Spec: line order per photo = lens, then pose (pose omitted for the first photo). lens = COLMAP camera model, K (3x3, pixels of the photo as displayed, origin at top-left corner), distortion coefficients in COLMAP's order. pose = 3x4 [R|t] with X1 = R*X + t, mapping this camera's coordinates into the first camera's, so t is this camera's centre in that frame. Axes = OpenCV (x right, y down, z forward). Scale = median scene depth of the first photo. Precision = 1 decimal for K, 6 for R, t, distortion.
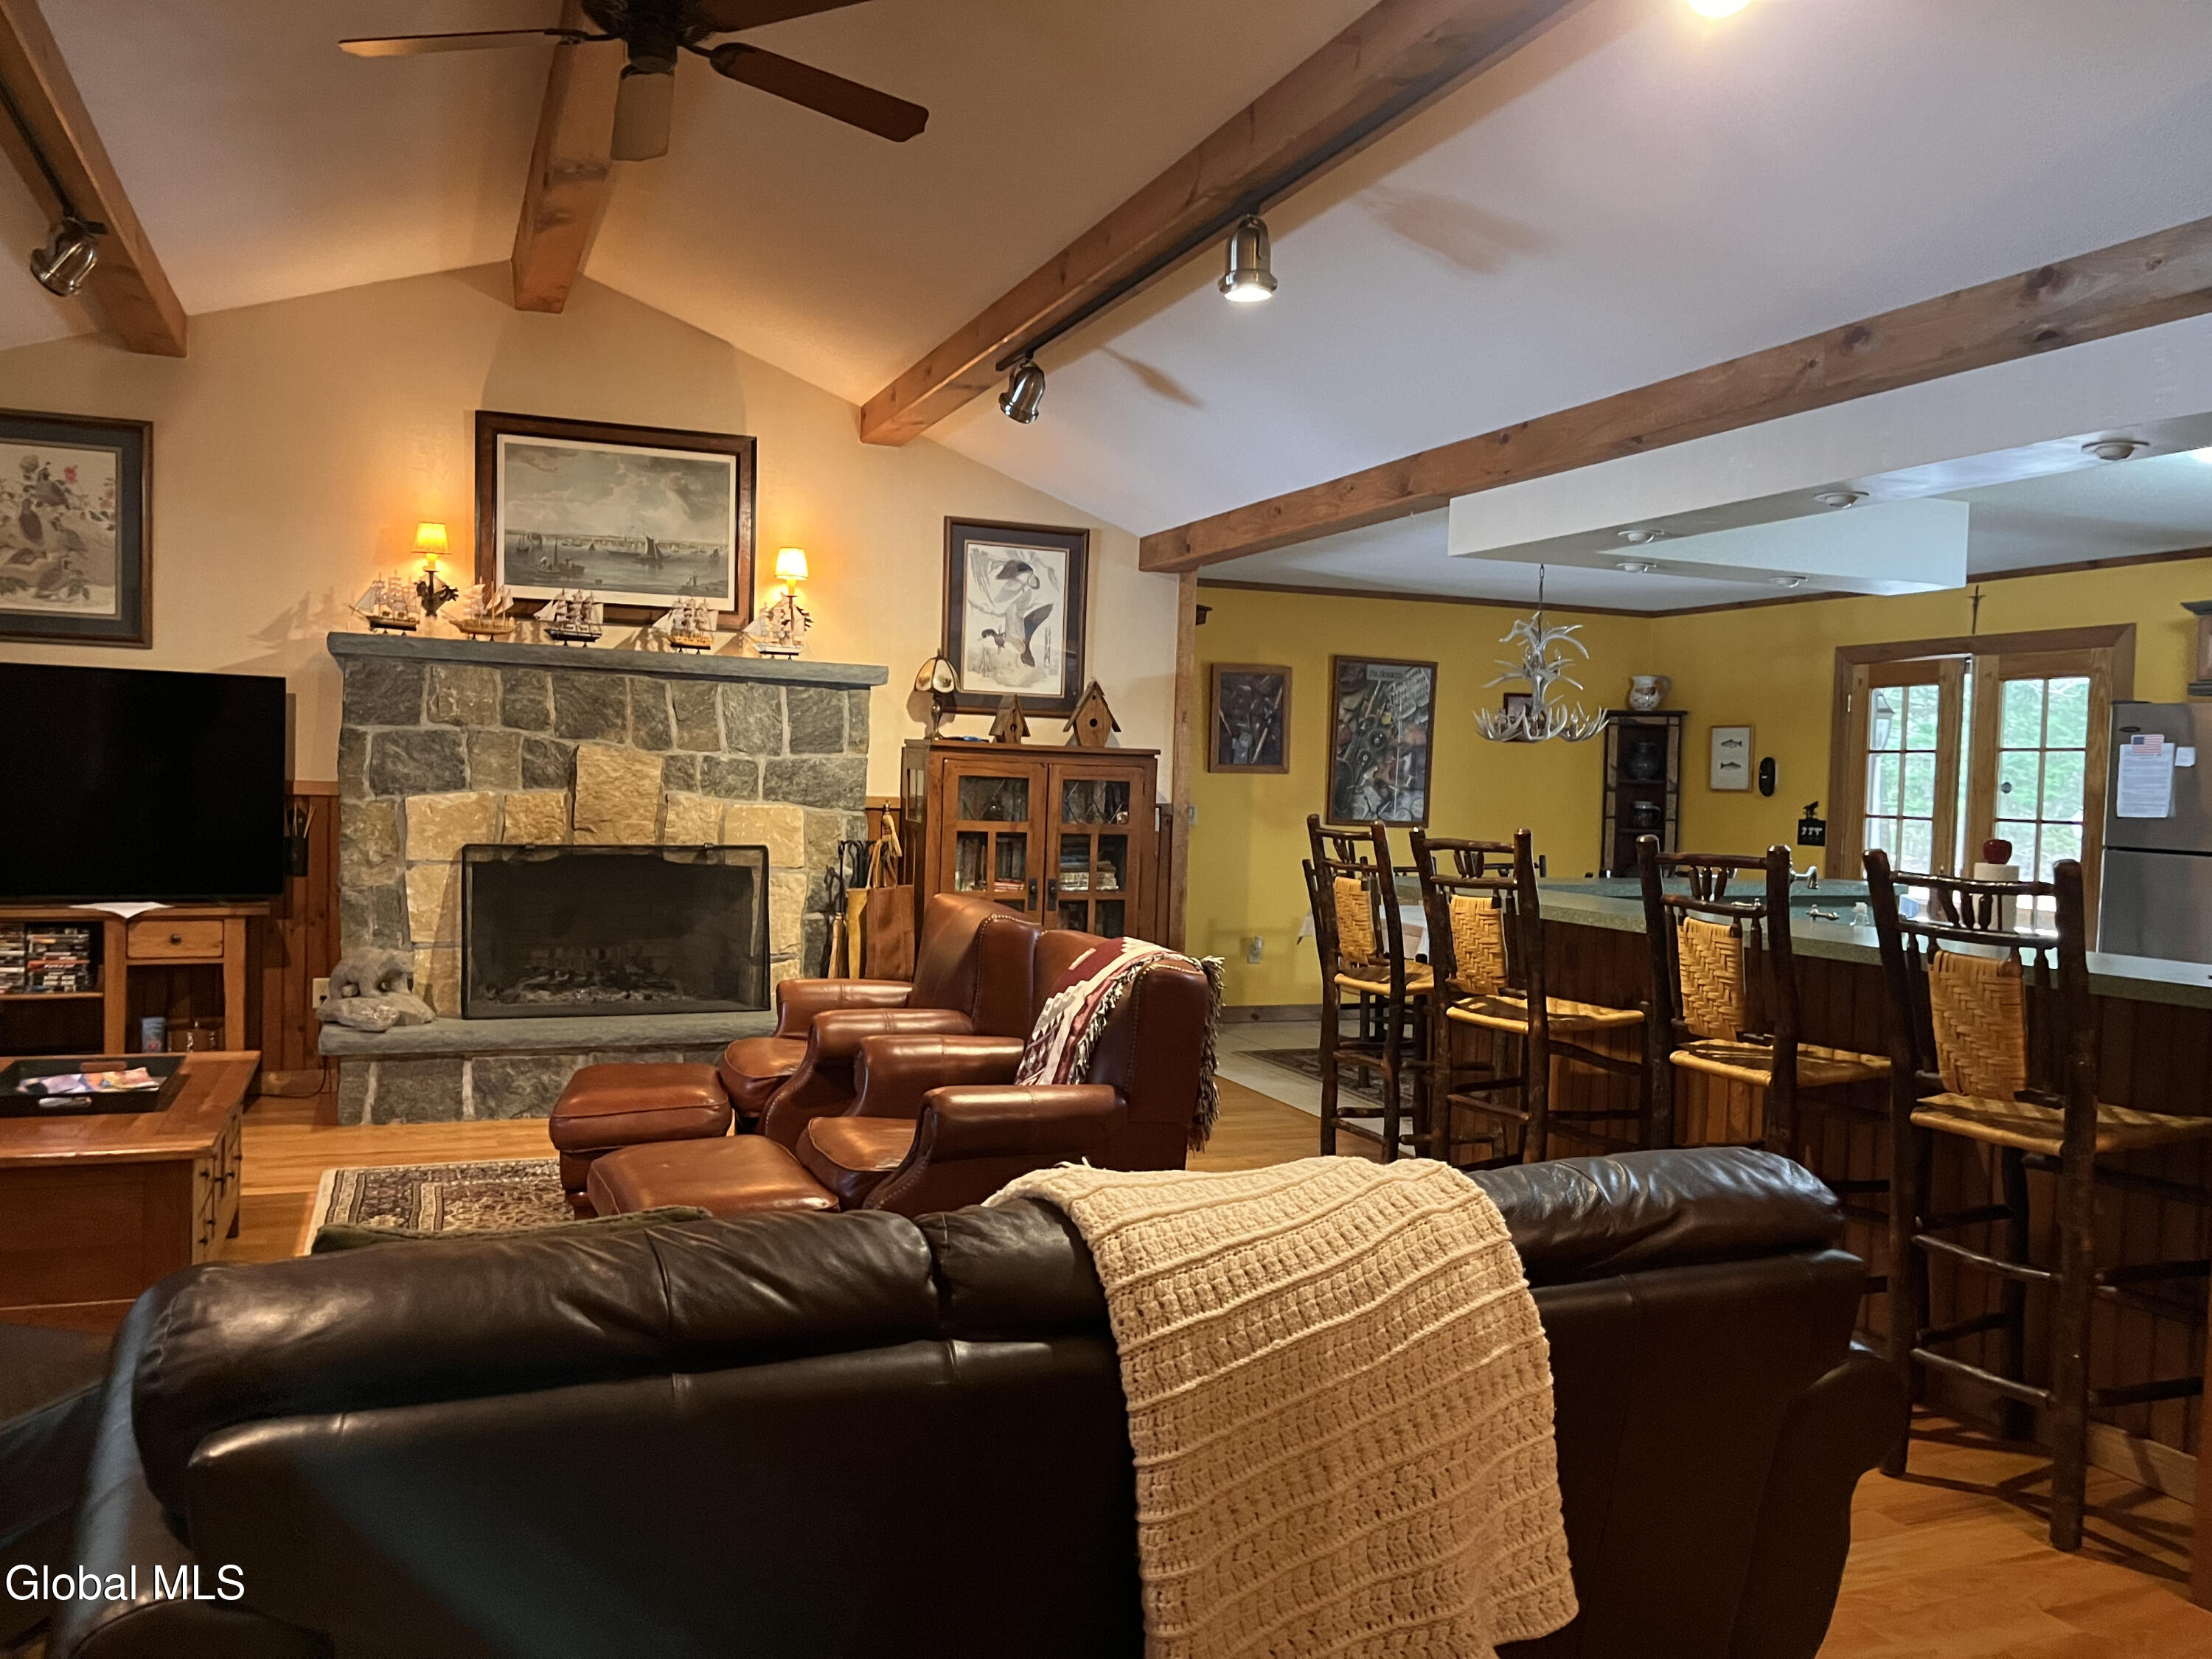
lens RADIAL K [[1683.5, 0, 1106.0], [0, 1683.5, 829.5], [0, 0, 1]] dist [0.072561, -0.098691]
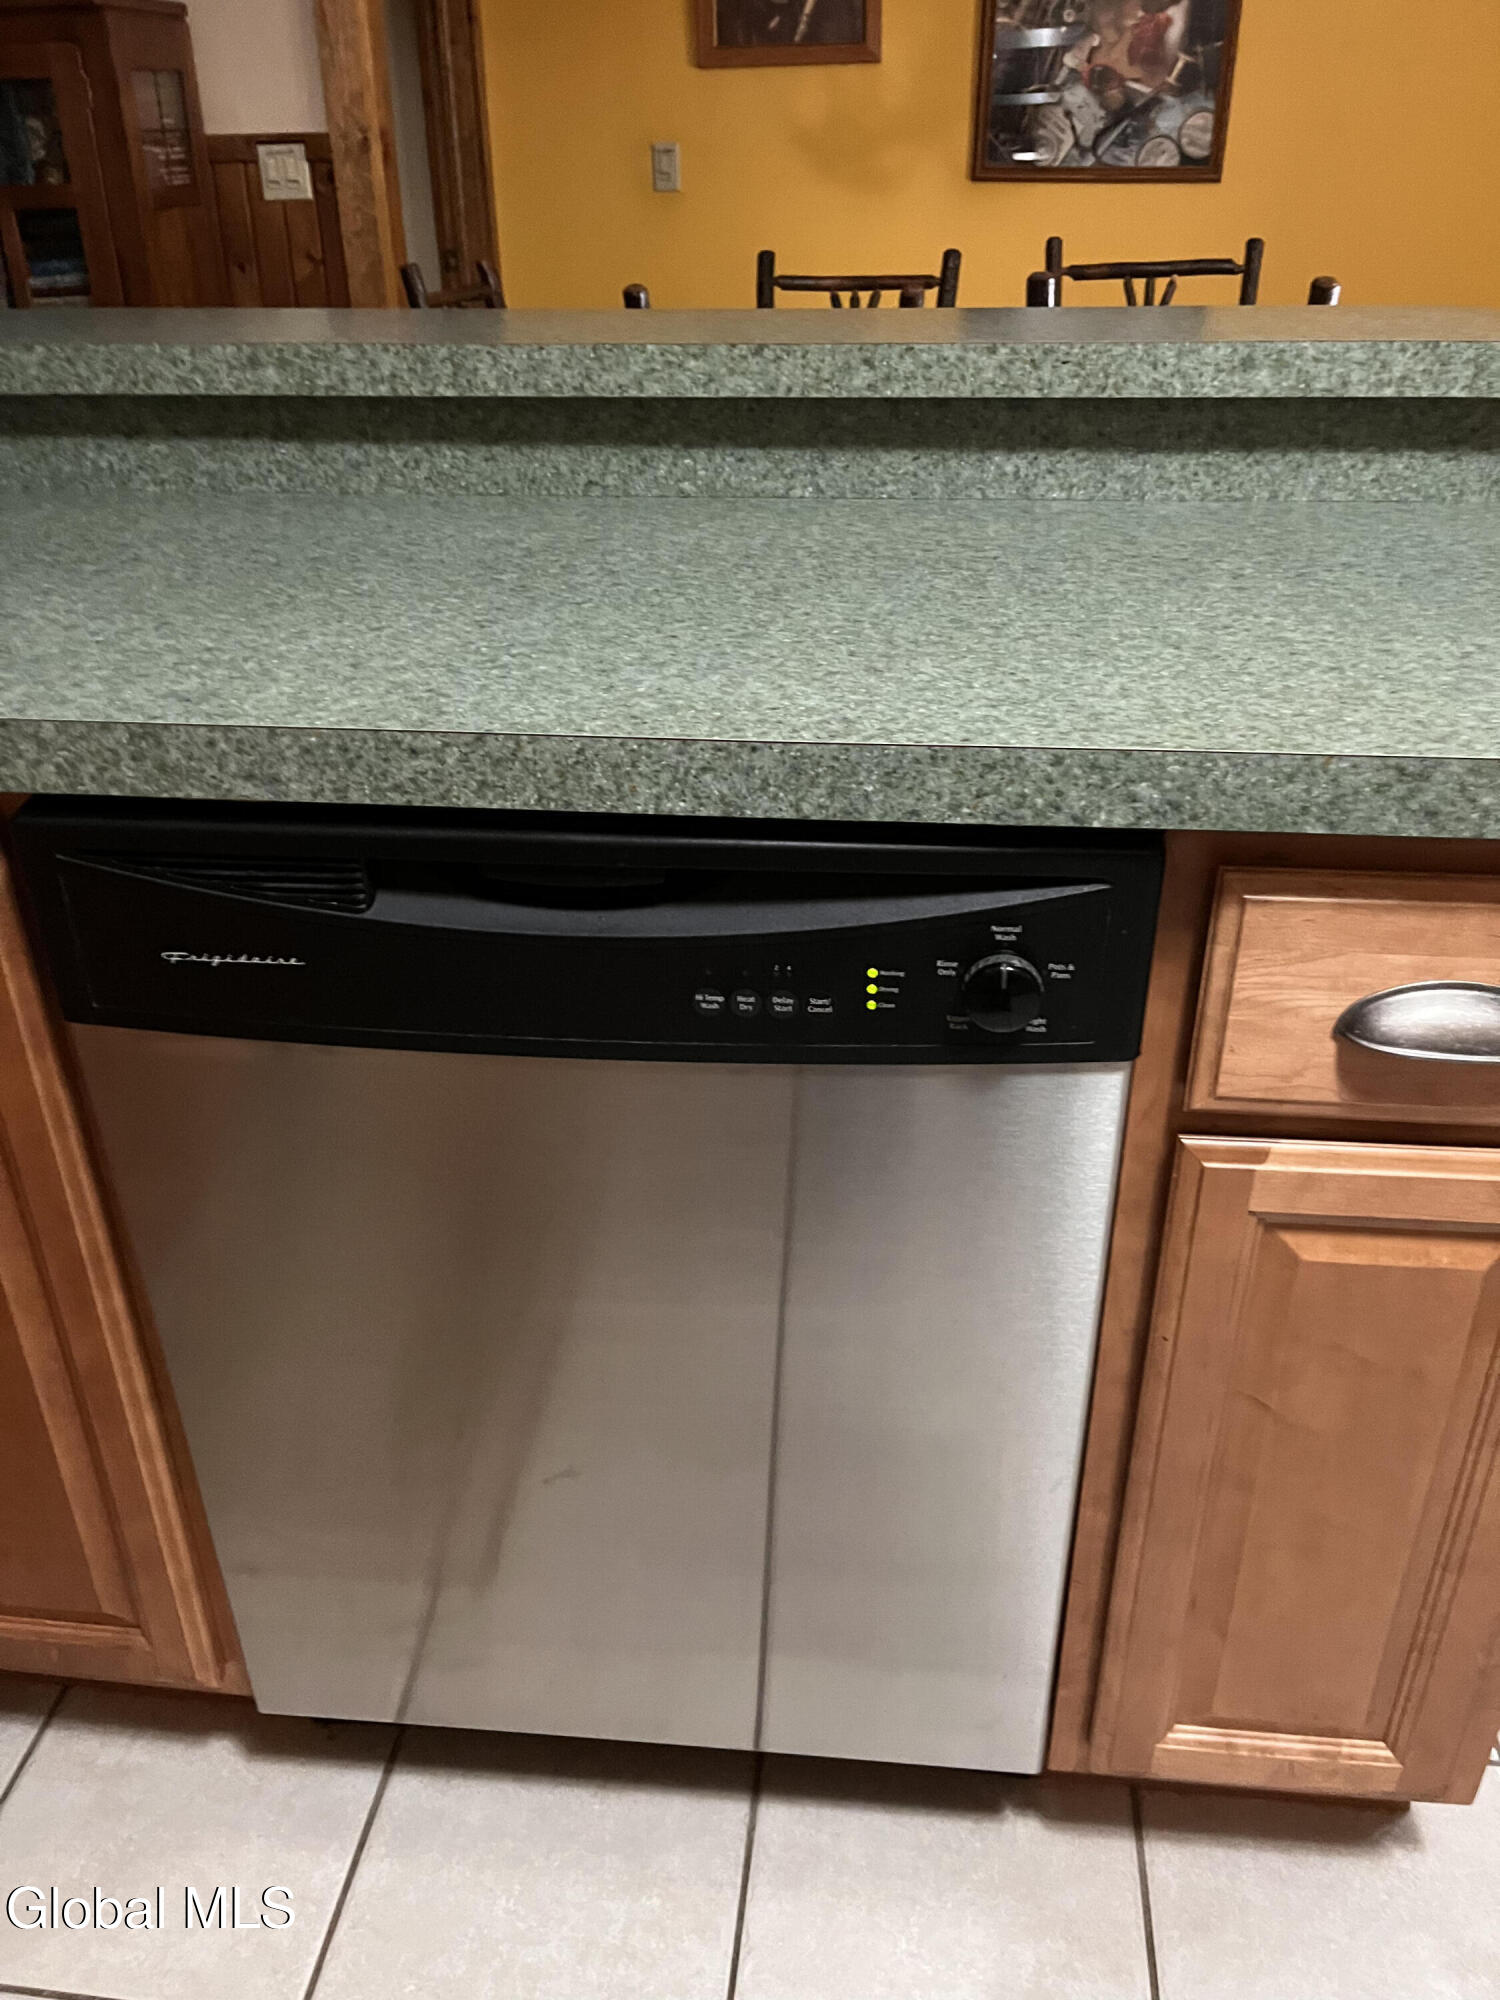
lens RADIAL K [[1522.1, 0, 750.0], [0, 1522.1, 1000.0], [0, 0, 1]] dist [0.072561, -0.098691]
pose [[0.874297, 0.200697, -0.441957, 0.455569], [0.017961, 0.896515, 0.442649, 0.016087], [0.485060, -0.394944, 0.780216, 0.739926]]
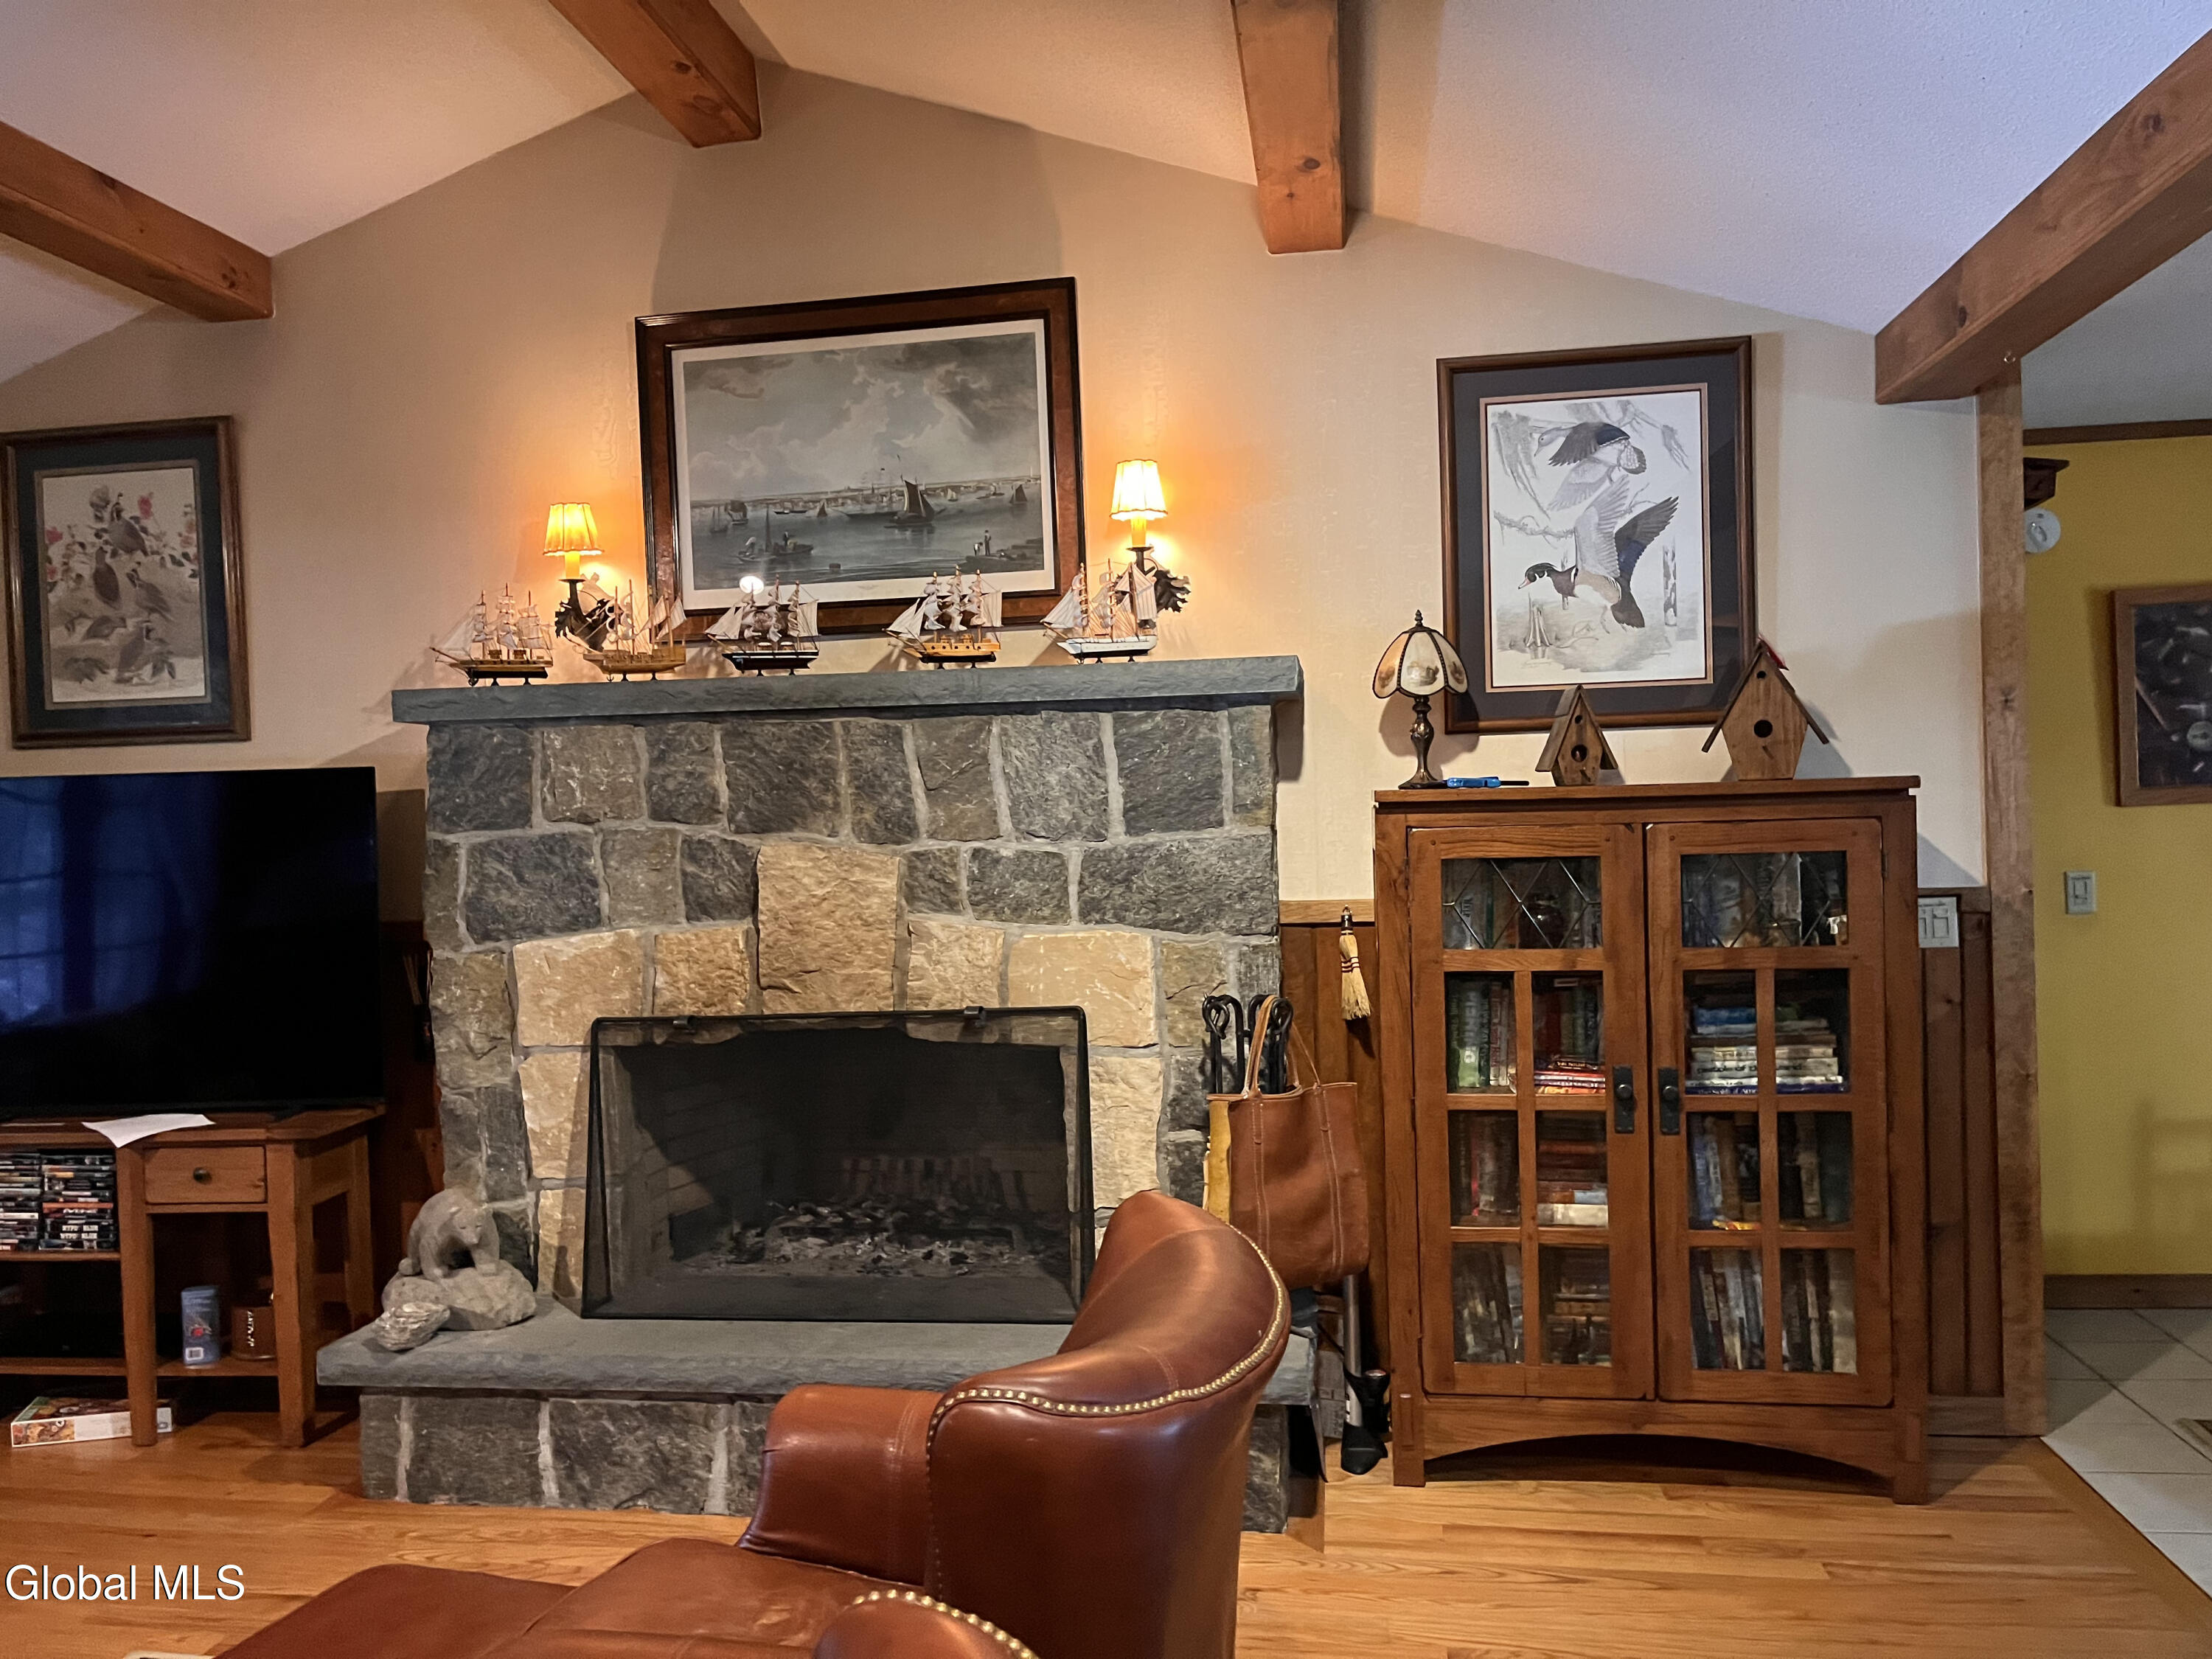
lens RADIAL K [[1683.5, 0, 1106.0], [0, 1683.5, 829.5], [0, 0, 1]] dist [0.072561, -0.098691]
pose [[0.849060, -0.052560, -0.525675, 0.095910], [0.040465, 0.998586, -0.034486, -0.029425], [0.526744, 0.008010, 0.849986, 0.558026]]
